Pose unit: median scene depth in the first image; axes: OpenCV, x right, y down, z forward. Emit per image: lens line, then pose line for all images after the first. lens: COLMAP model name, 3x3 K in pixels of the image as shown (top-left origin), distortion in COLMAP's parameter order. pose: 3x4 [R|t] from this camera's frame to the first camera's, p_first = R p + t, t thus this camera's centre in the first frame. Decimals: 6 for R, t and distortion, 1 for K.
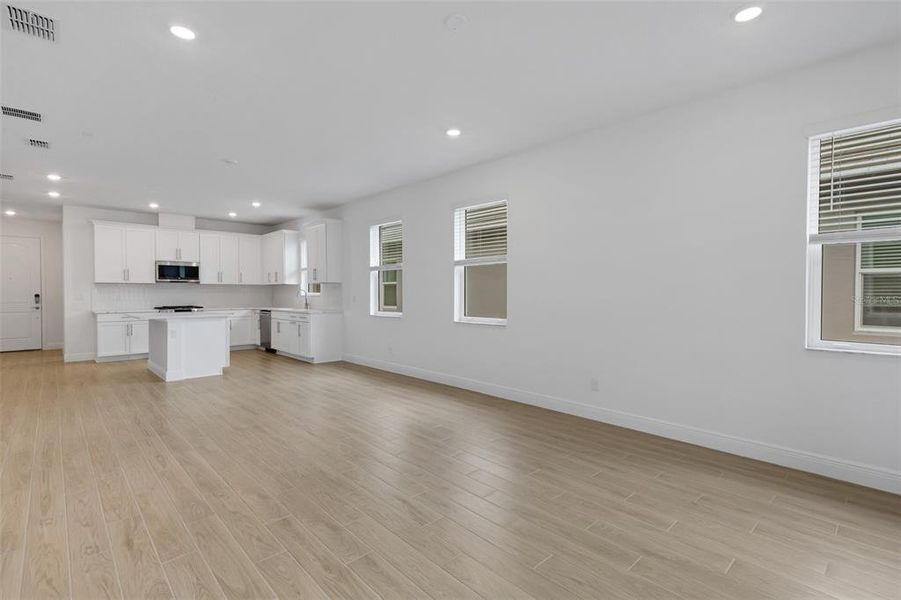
lens RADIAL K [[428.6, 0, 453.6], [0, 428.6, 302.0], [0, 0, 1]] dist [0.017272, 0.000118]
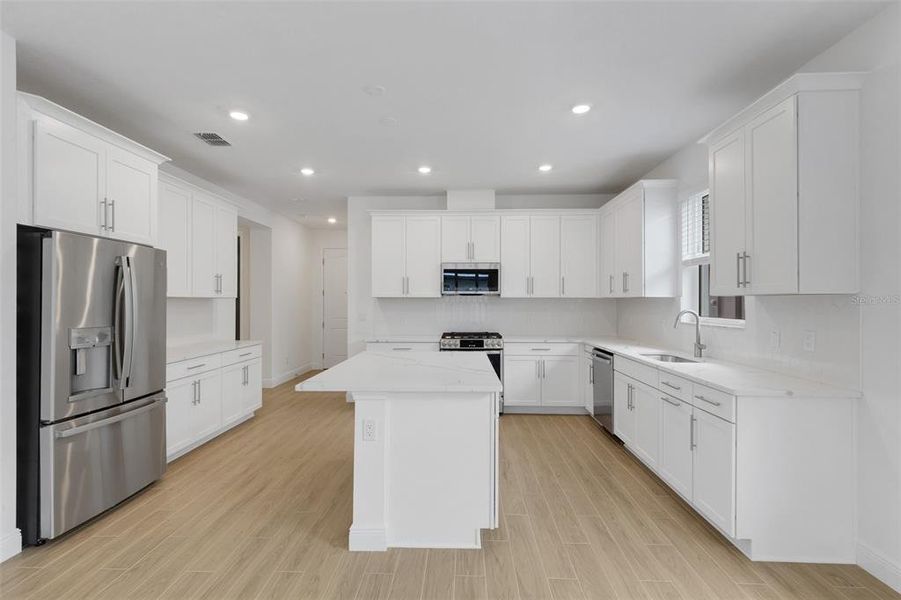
lens RADIAL K [[411.4, 0, 446.8], [0, 411.4, 298.3], [0, 0, 1]] dist [0.022484, -0.000998]
pose [[0.702217, -0.002151, -0.711960, -0.225190], [-0.018213, 0.999614, -0.020984, -0.027342], [0.711730, 0.027703, 0.701907, 0.537709]]
